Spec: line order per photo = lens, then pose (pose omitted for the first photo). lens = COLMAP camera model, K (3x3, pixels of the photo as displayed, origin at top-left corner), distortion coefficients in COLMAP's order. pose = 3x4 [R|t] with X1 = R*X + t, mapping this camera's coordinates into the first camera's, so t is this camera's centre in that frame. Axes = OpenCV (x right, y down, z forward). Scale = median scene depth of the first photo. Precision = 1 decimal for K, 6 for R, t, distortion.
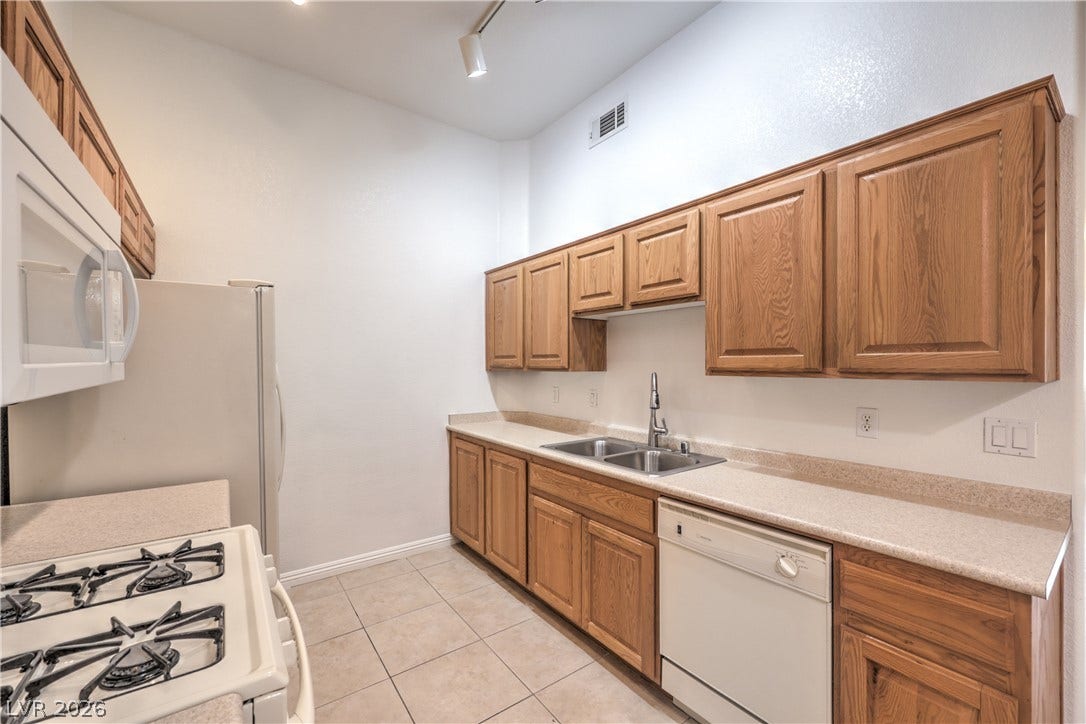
lens RADIAL K [[444.1, 0, 545.6], [0, 444.1, 361.9], [0, 0, 1]] dist [-0.001025, -0.000252]
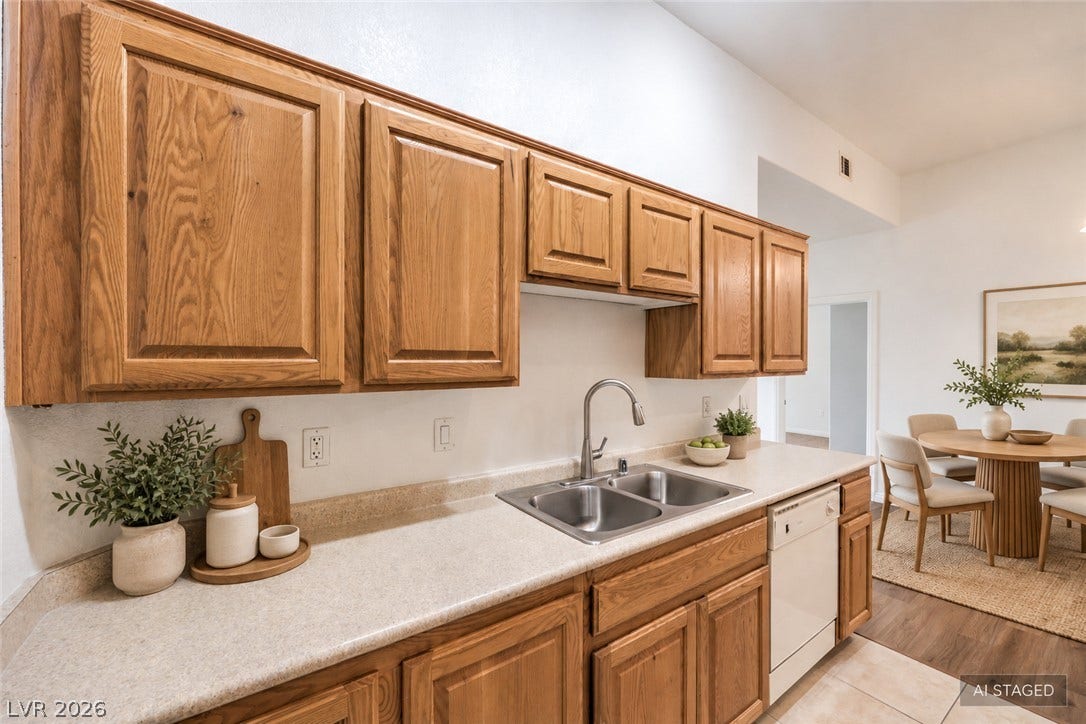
lens RADIAL K [[444.1, 0, 545.6], [0, 444.1, 361.9], [0, 0, 1]] dist [-0.001025, -0.000252]
pose [[0.006919, 0.007702, 0.999946, -0.503171], [0.002096, 0.999968, -0.007716, -0.001965], [-0.999974, 0.002150, 0.006902, 1.062010]]
